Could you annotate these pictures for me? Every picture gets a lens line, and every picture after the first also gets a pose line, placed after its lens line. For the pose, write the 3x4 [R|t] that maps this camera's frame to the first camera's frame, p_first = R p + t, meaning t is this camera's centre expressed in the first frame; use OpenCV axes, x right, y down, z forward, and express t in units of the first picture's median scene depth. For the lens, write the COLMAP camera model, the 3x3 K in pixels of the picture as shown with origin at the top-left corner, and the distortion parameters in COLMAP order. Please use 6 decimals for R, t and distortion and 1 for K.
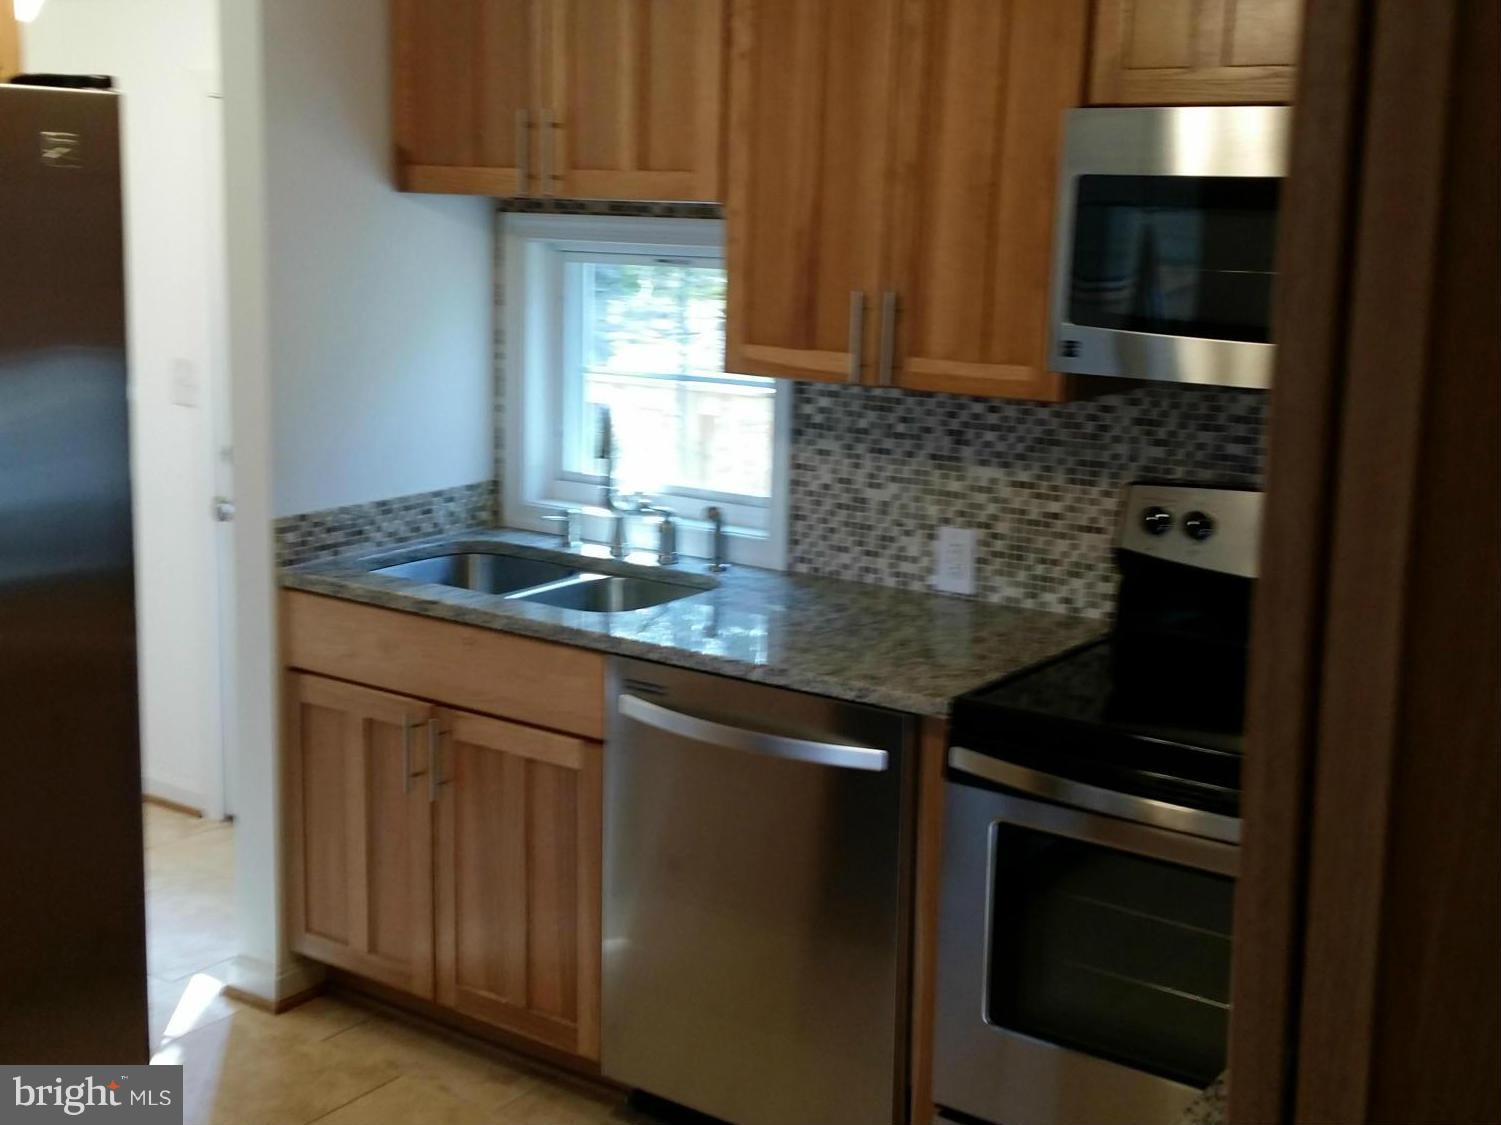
lens RADIAL K [[1835.0, 0, 750.8], [0, 1835.0, 562.5], [0, 0, 1]] dist [-0.002141, 0.000000]
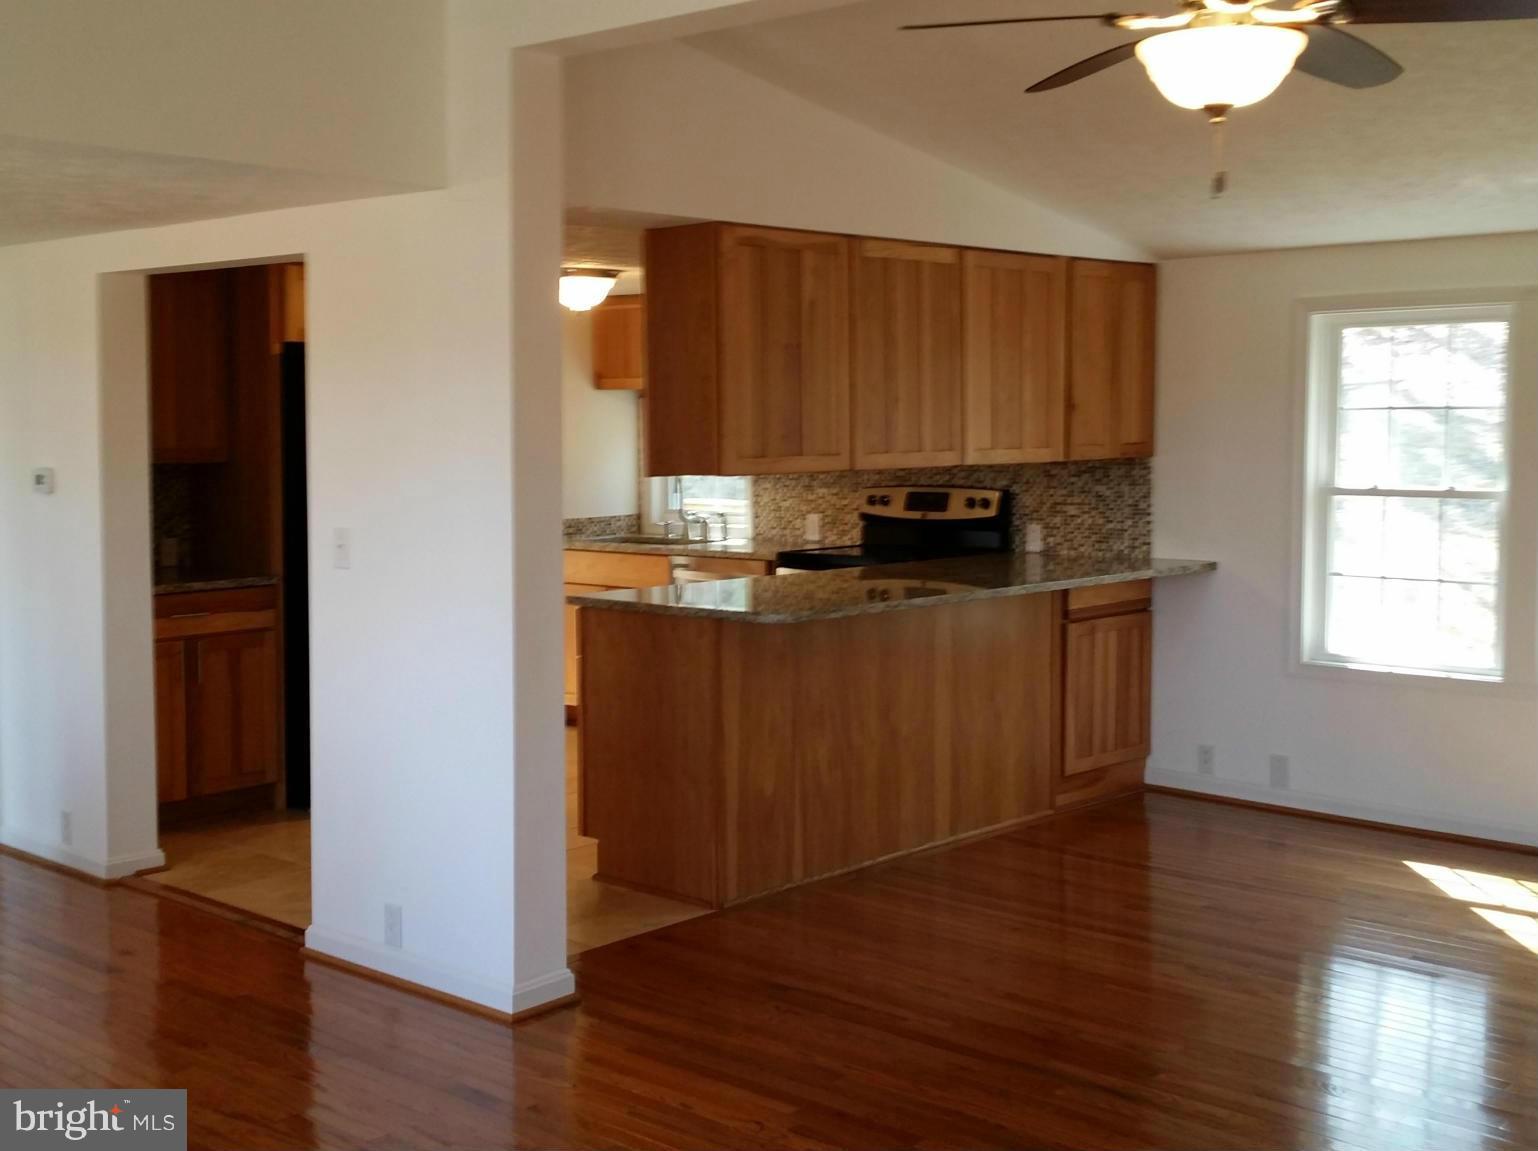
lens RADIAL K [[1880.2, 0, 766.9], [0, 1880.2, 575.7], [0, 0, 1]] dist [-0.002141, 0.000000]
pose [[0.993501, -0.011312, -0.113262, 0.337982], [-0.002572, 0.992564, -0.121693, 0.376298], [0.113796, 0.121193, 0.986084, -1.531378]]
